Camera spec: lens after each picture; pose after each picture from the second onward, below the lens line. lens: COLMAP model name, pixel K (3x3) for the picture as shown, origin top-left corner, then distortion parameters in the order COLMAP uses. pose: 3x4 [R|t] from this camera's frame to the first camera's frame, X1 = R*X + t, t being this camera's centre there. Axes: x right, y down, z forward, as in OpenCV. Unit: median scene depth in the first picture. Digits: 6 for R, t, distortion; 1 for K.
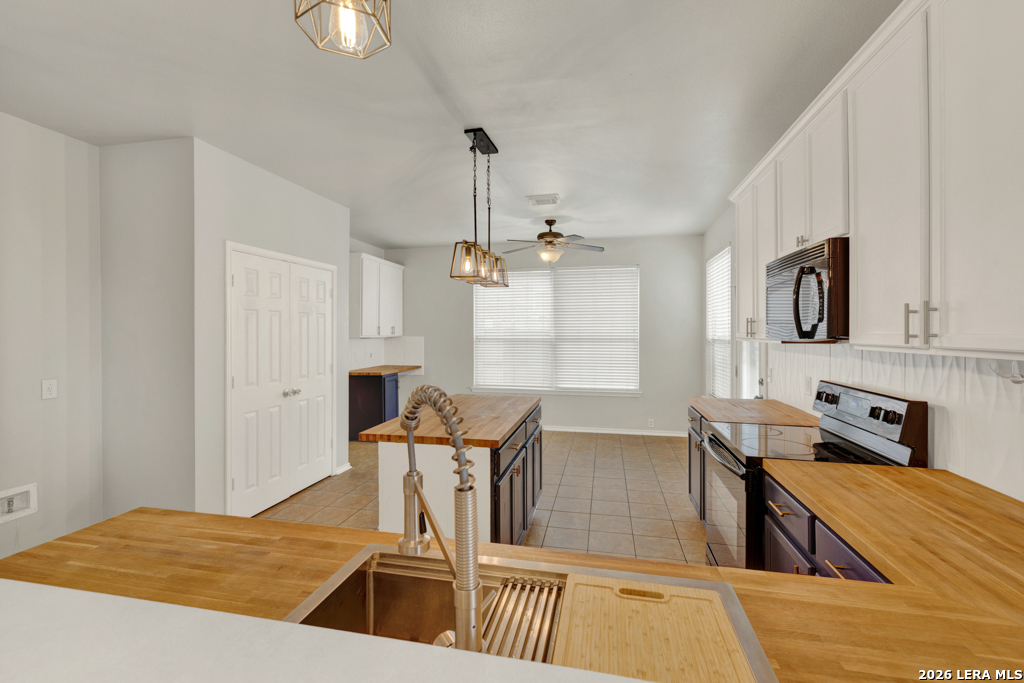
lens RADIAL K [[446.6, 0, 511.0], [0, 446.6, 333.3], [0, 0, 1]] dist [-0.000298, 0.000370]
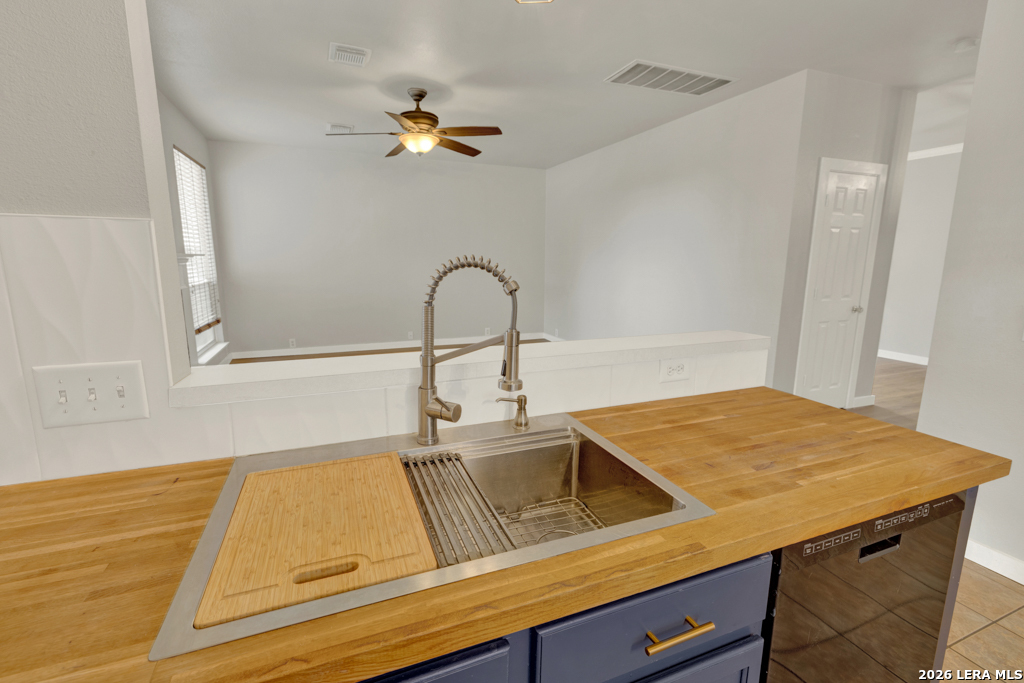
lens RADIAL K [[446.6, 0, 511.0], [0, 446.6, 333.3], [0, 0, 1]] dist [-0.000298, 0.000370]
pose [[-0.825105, 0.090718, -0.557648, 0.356020], [-0.006900, 0.985333, 0.170503, 0.072672], [0.564937, 0.144531, -0.812378, 1.462244]]
